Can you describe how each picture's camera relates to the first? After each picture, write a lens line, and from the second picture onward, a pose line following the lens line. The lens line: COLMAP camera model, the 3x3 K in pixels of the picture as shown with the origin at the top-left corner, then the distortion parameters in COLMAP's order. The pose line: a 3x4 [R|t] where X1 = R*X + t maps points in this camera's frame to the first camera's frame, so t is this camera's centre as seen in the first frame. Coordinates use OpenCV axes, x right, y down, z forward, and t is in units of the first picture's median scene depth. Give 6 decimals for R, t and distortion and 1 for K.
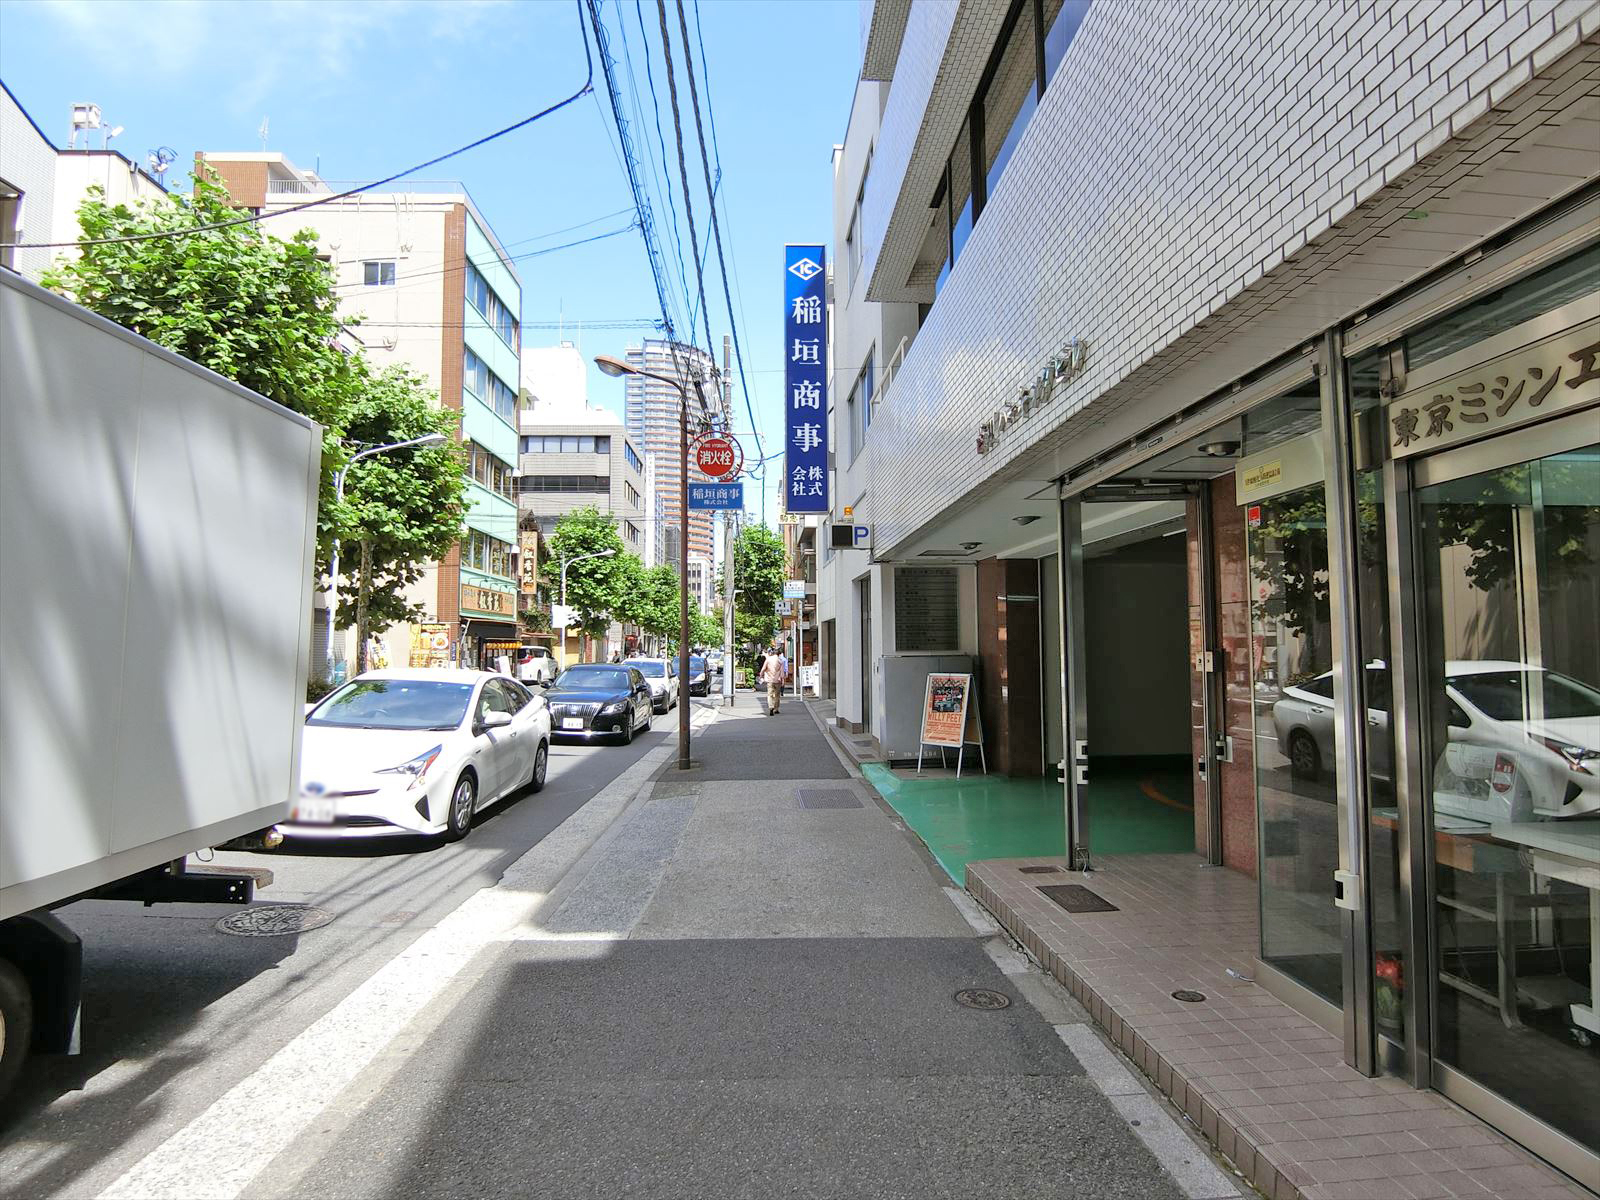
lens RADIAL K [[881.4, 0, 794.2], [0, 881.4, 597.4], [0, 0, 1]] dist [-0.025088, -0.000595]
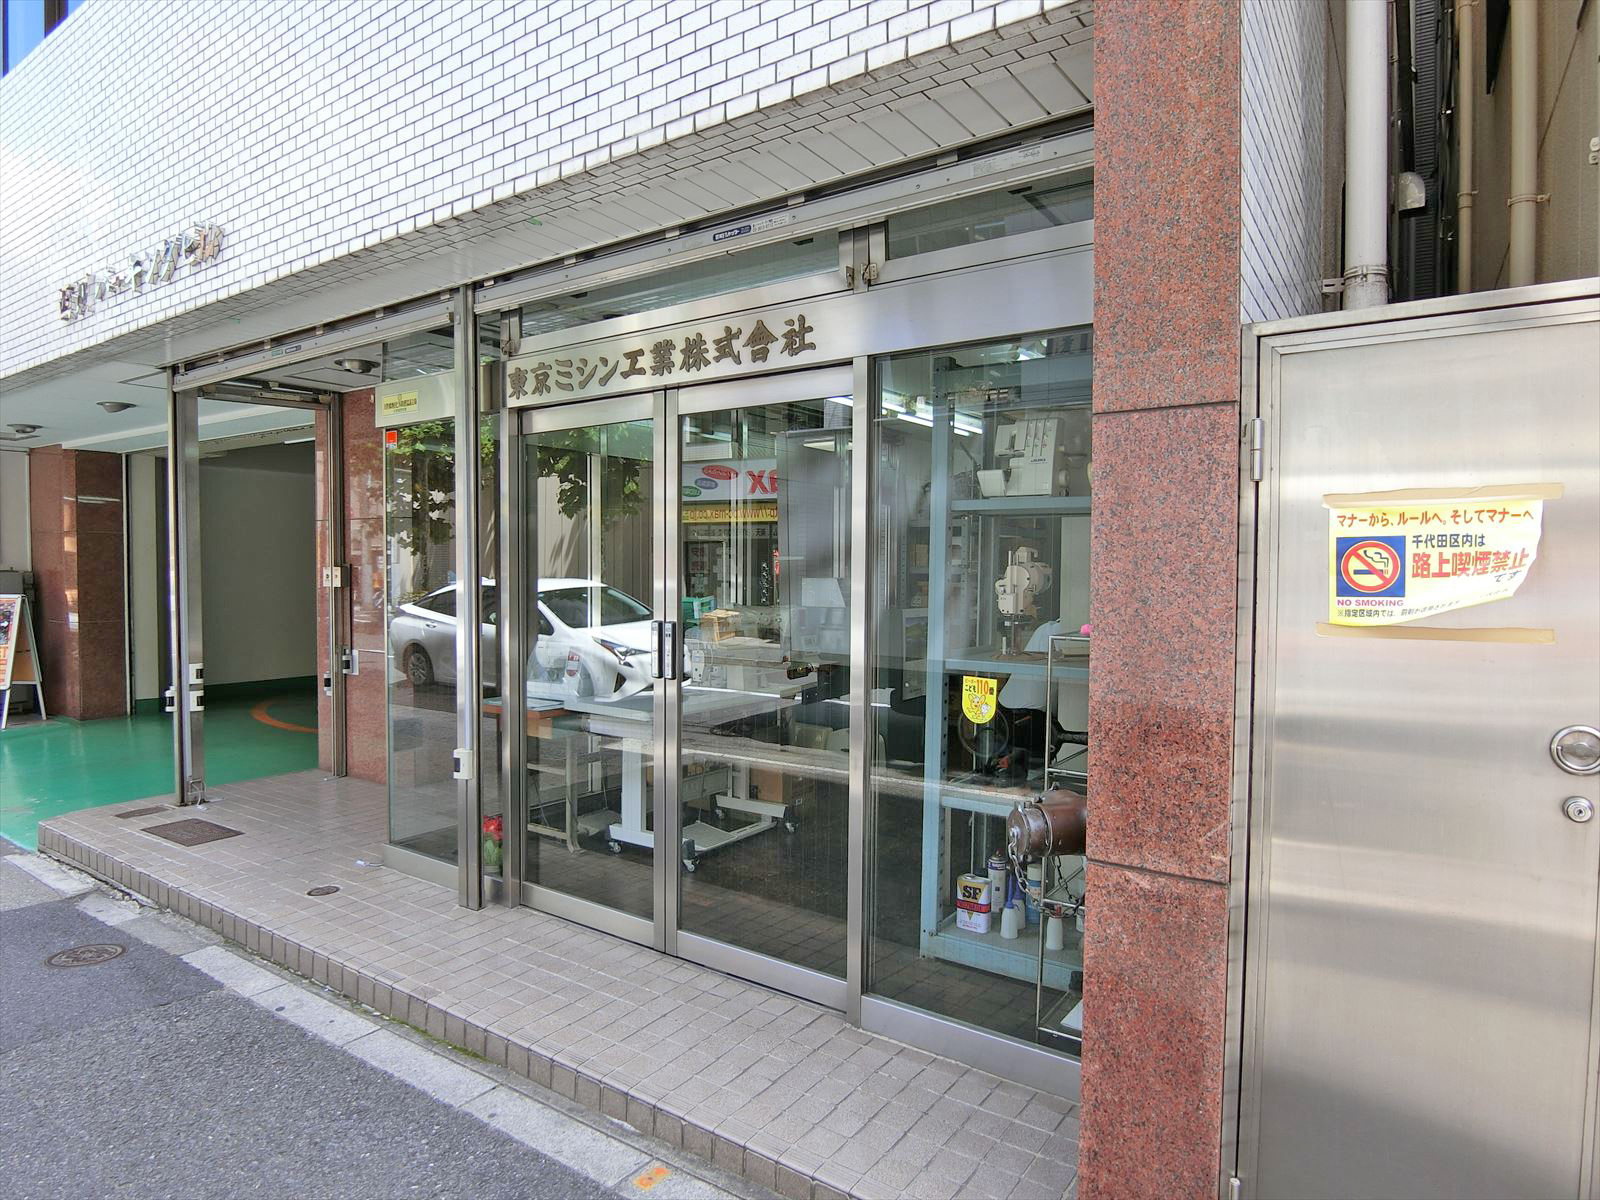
lens RADIAL K [[995.0, 0, 804.8], [0, 995.0, 607.8], [0, 0, 1]] dist [0.000243, -0.014589]
pose [[0.617108, -0.021230, 0.786592, -0.123120], [-0.054971, 0.996031, 0.070009, -0.000668], [-0.784956, -0.086443, 0.613492, -0.161035]]
